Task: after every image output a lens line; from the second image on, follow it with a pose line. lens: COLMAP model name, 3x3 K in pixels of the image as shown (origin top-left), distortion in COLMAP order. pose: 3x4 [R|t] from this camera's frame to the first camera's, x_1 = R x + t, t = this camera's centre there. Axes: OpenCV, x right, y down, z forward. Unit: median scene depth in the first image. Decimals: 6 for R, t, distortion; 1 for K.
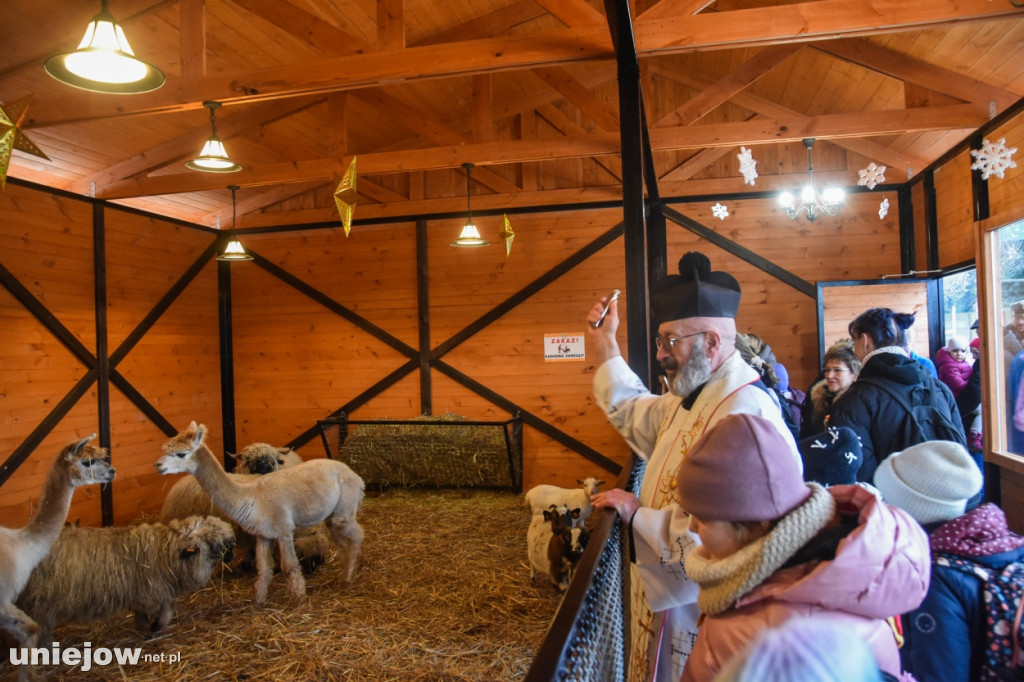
lens RADIAL K [[815.7, 0, 512.0], [0, 815.7, 341.0], [0, 0, 1]] dist [-0.078523, -0.007250]
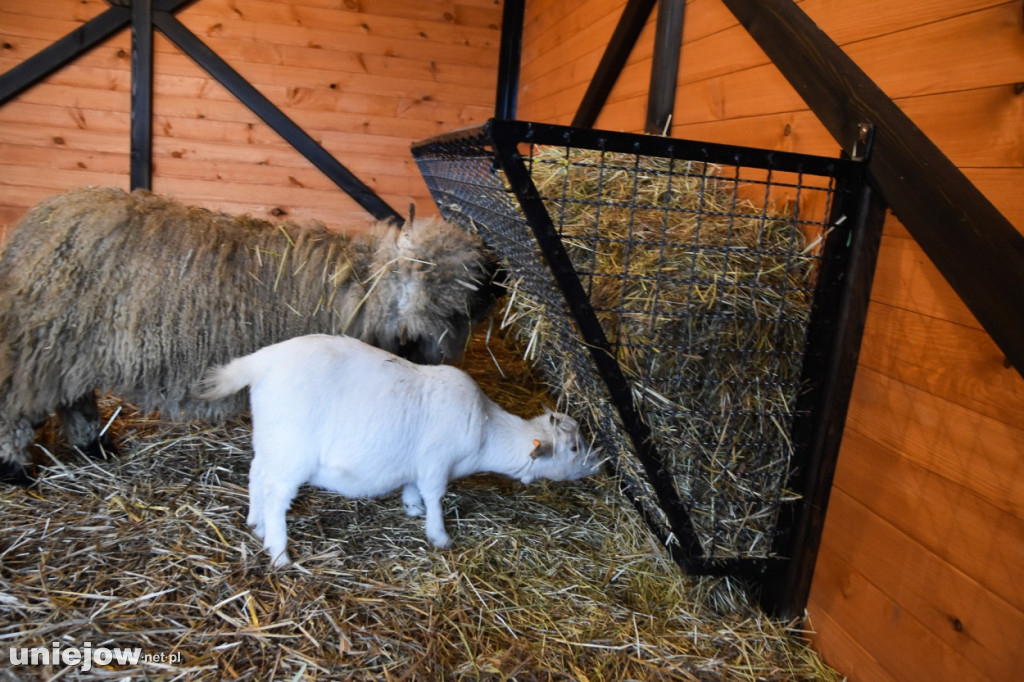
lens RADIAL K [[815.7, 0, 512.0], [0, 815.7, 341.0], [0, 0, 1]] dist [-0.078523, -0.007250]
pose [[0.385606, 0.237597, -0.891547, 0.122798], [-0.100325, 0.971343, 0.215471, 0.097923], [0.917193, 0.006357, 0.398393, 0.863560]]
